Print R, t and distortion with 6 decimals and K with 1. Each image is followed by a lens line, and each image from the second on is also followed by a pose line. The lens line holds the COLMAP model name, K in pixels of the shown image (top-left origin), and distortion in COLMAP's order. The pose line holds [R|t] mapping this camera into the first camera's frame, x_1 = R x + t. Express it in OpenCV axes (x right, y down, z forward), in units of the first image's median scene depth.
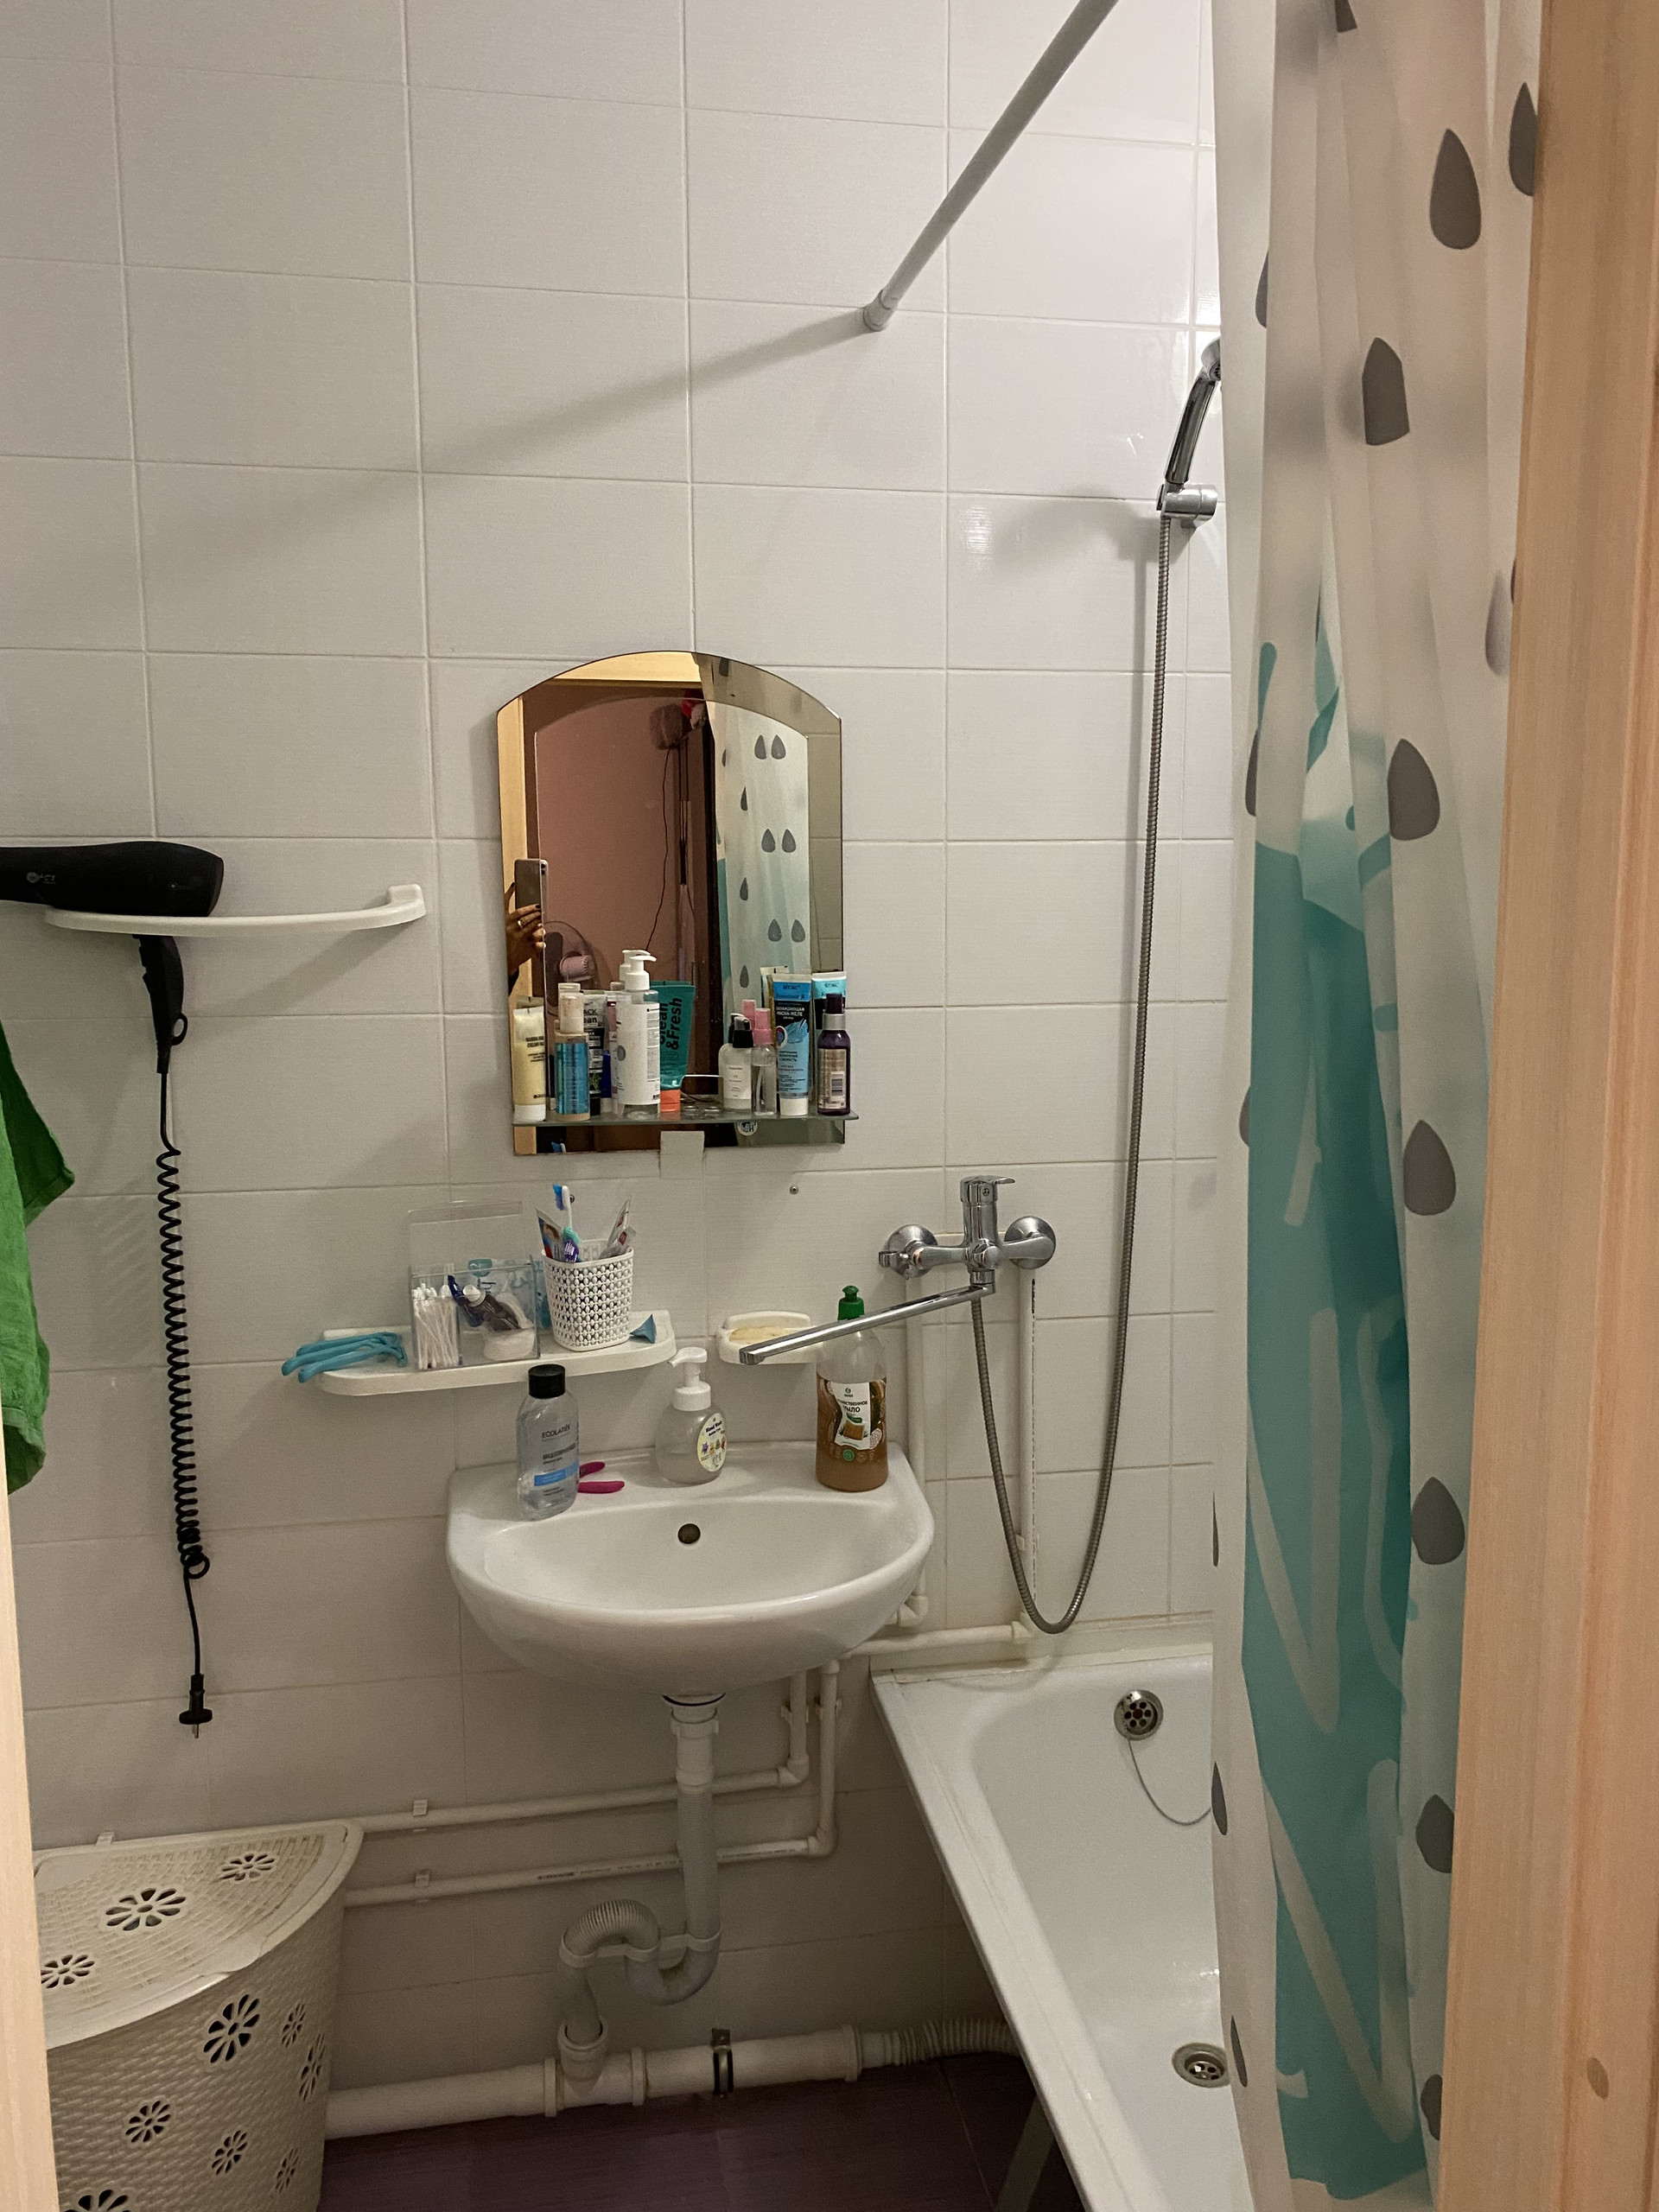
lens RADIAL K [[1674.8, 0, 825.6], [0, 1674.8, 1109.4], [0, 0, 1]] dist [0.071574, -0.111984]
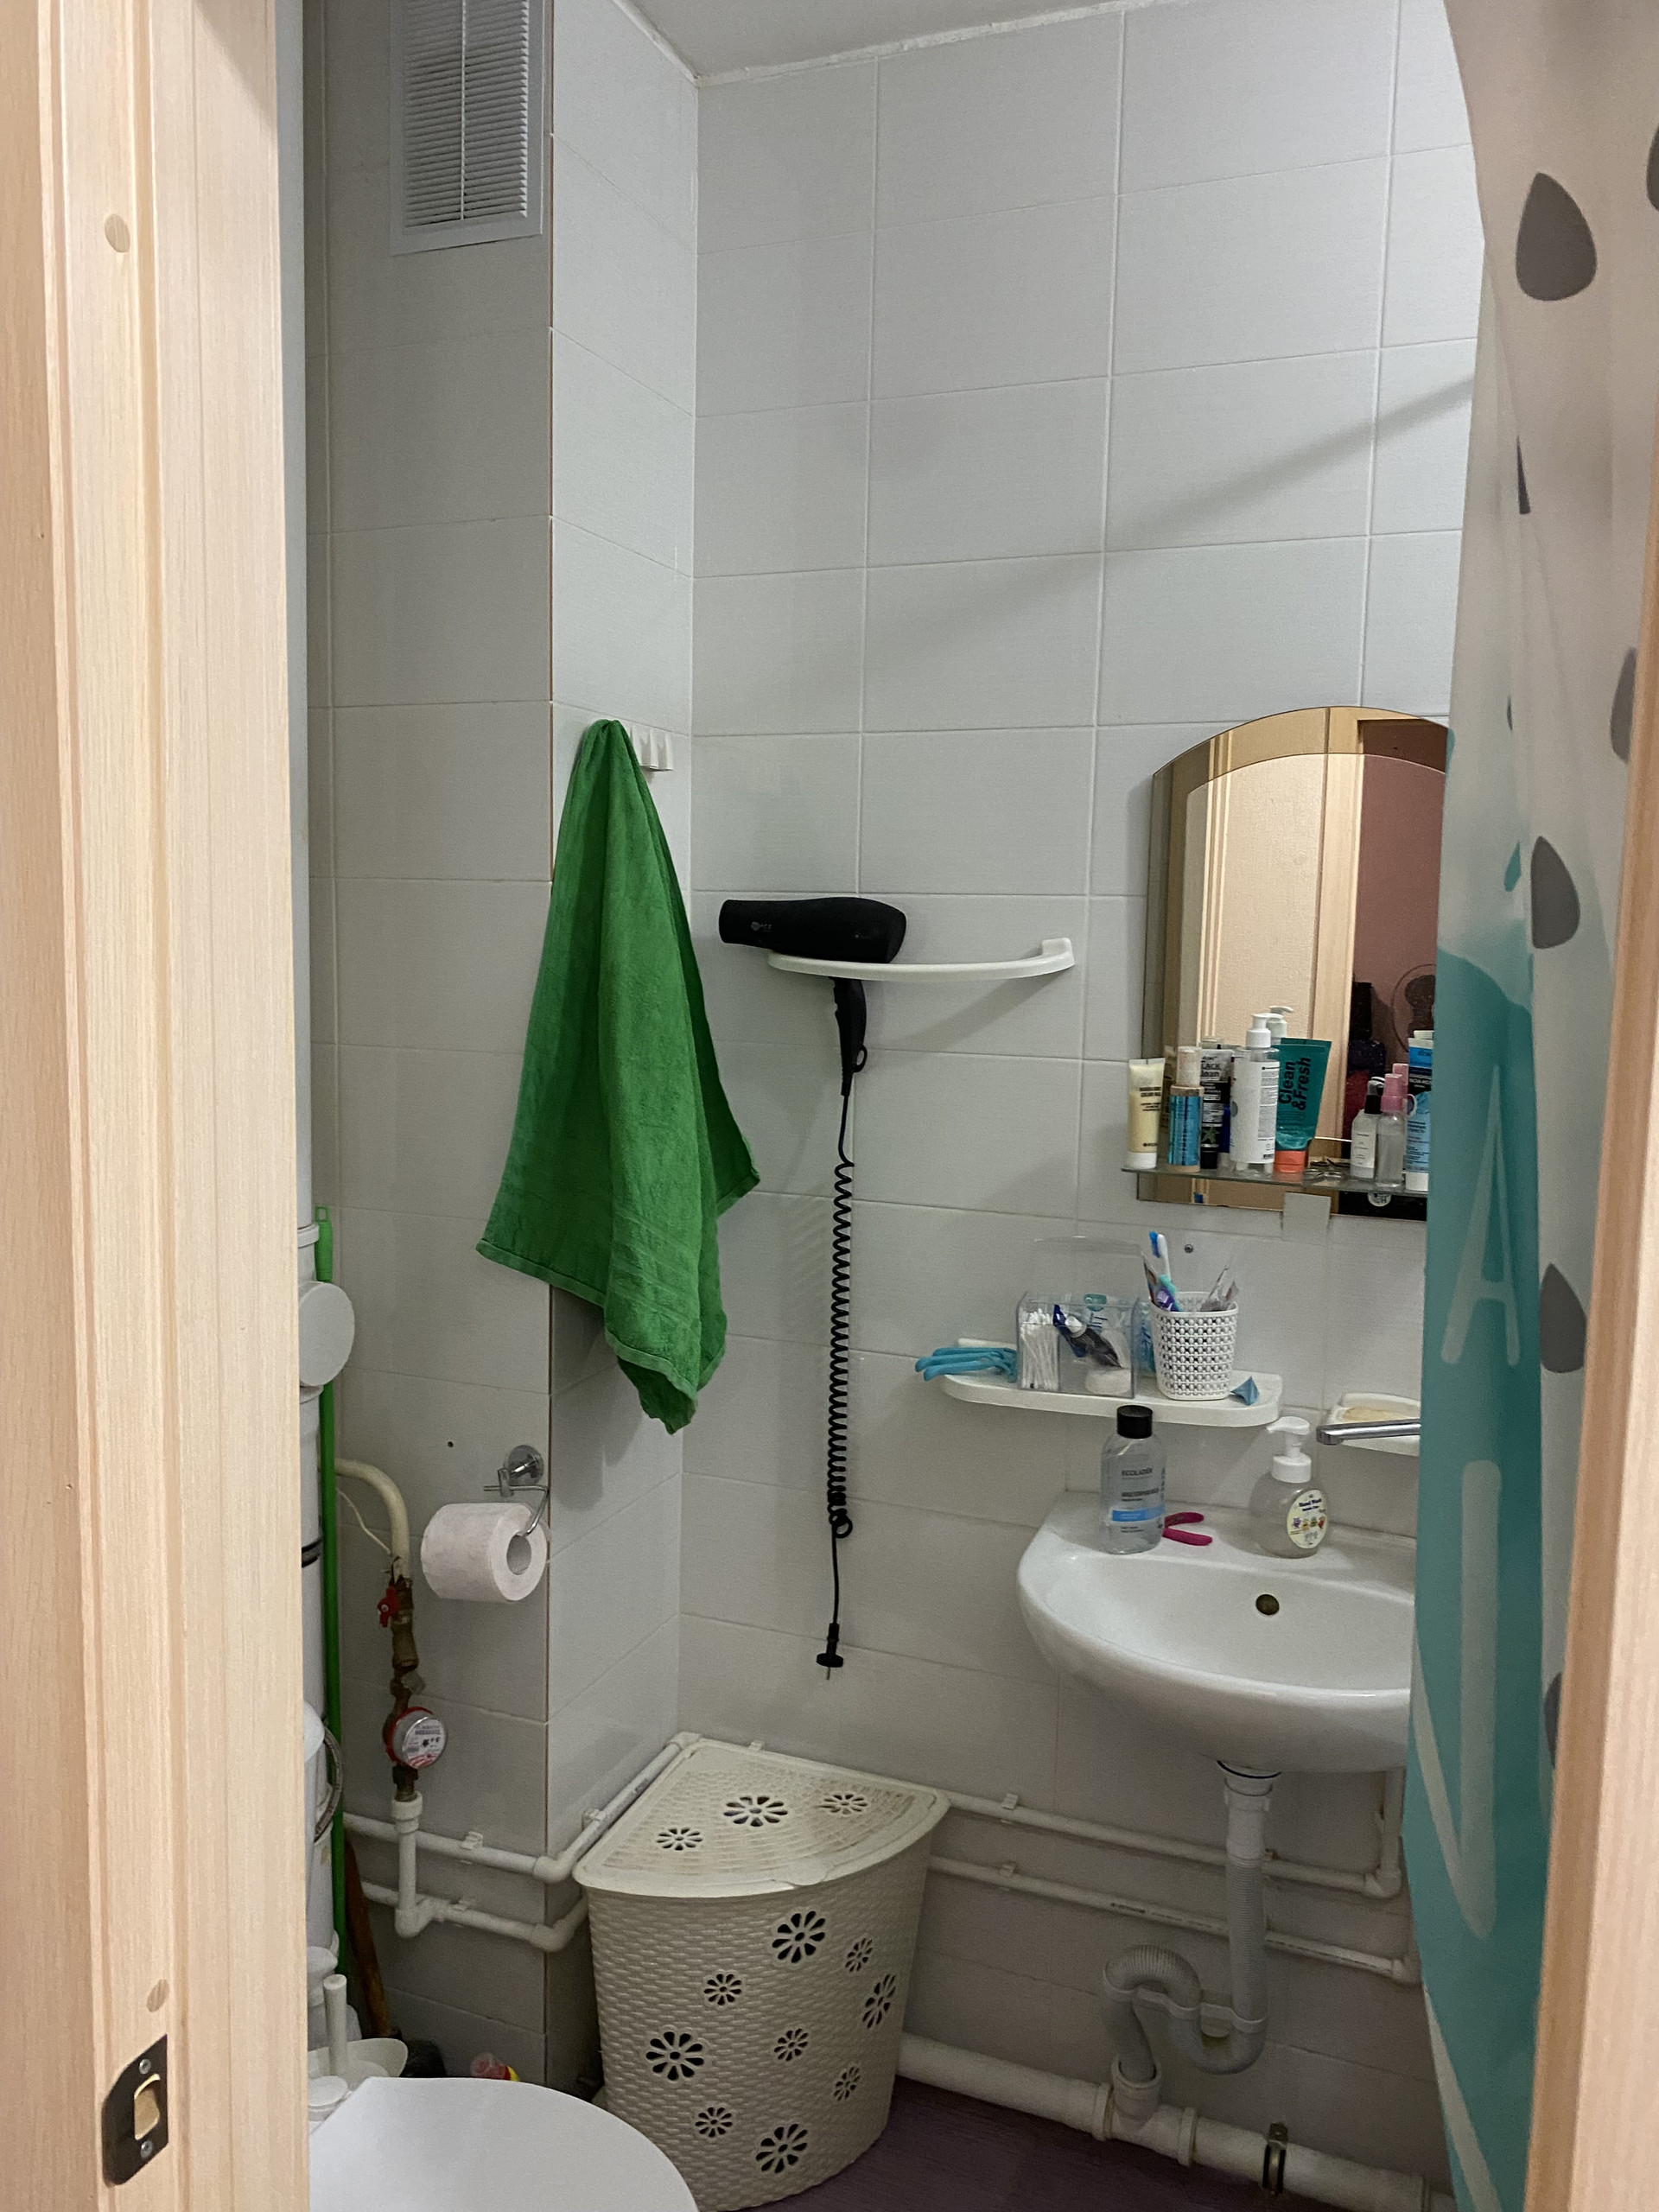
lens RADIAL K [[1674.8, 0, 825.6], [0, 1674.8, 1109.4], [0, 0, 1]] dist [0.071574, -0.111984]
pose [[0.850009, 0.082969, -0.520192, 0.188284], [-0.094374, 0.995526, 0.004574, -0.014990], [0.518245, 0.045204, 0.854037, 0.013907]]
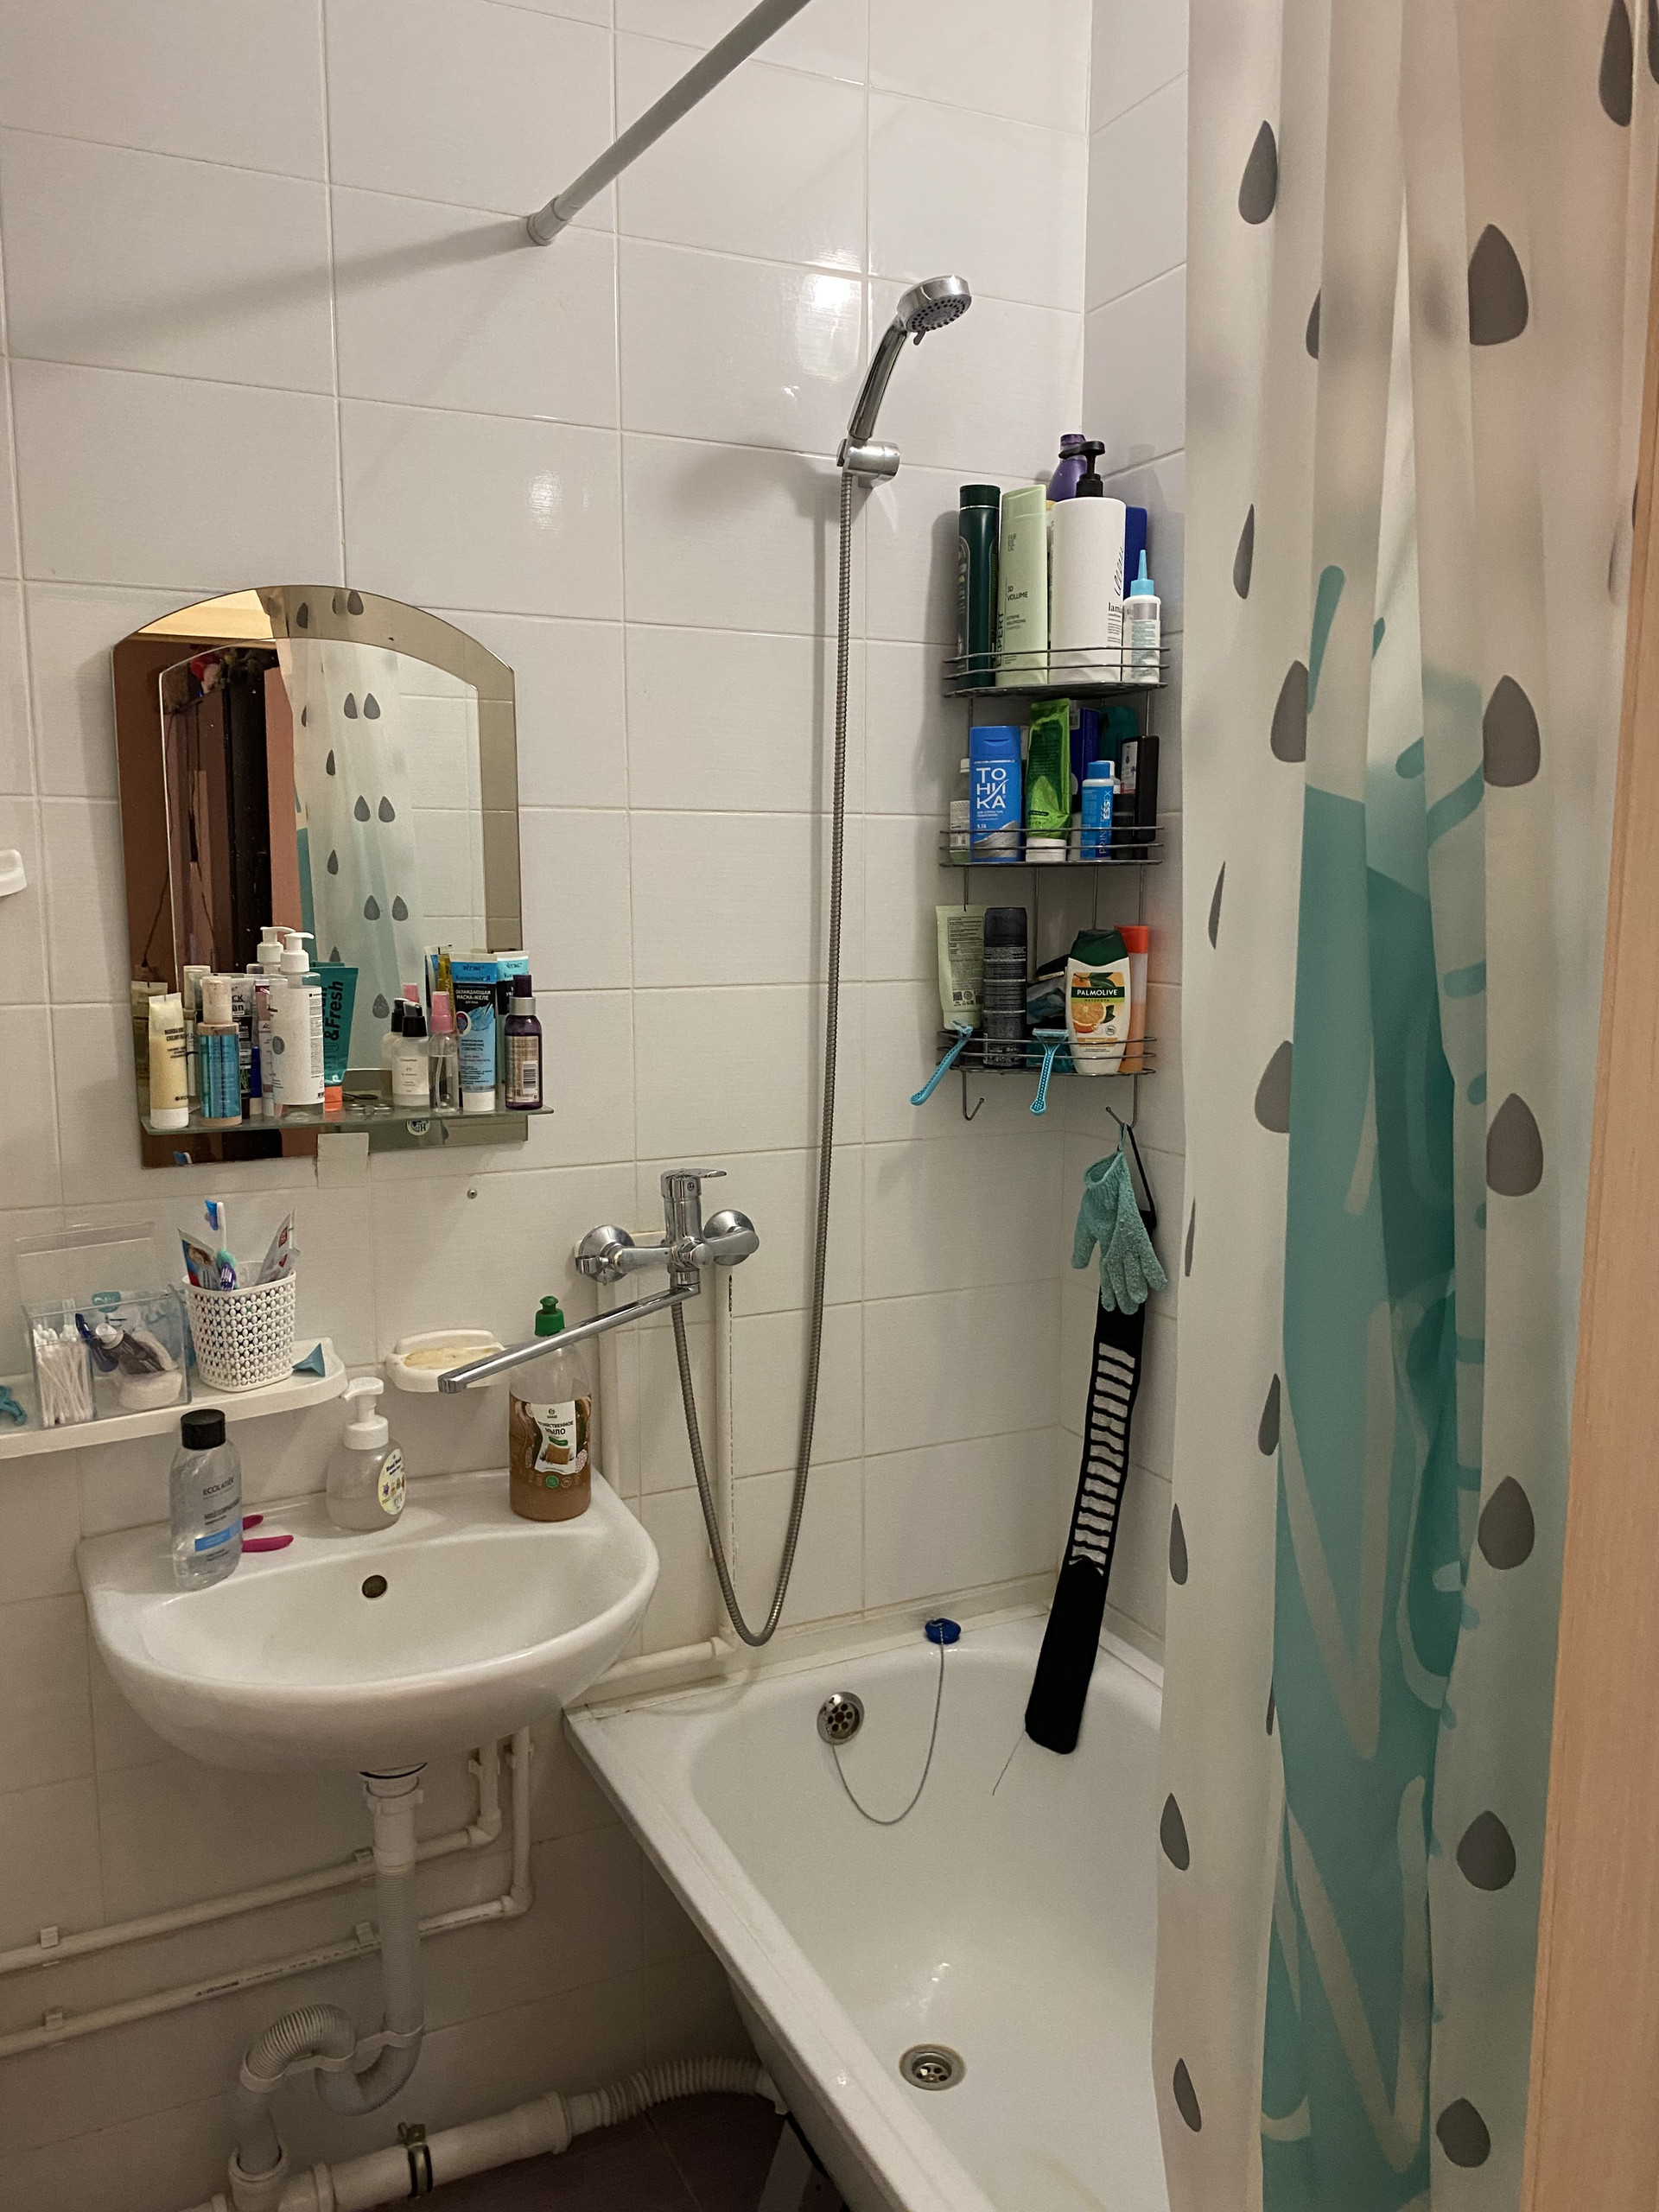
lens RADIAL K [[1707.8, 0, 836.1], [0, 1707.8, 1117.0], [0, 0, 1]] dist [0.028723, -0.033891]
pose [[0.961842, -0.033052, 0.271603, -0.084582], [0.029747, 0.999425, 0.016278, -0.002512], [-0.271985, -0.007577, 0.962272, 0.067093]]
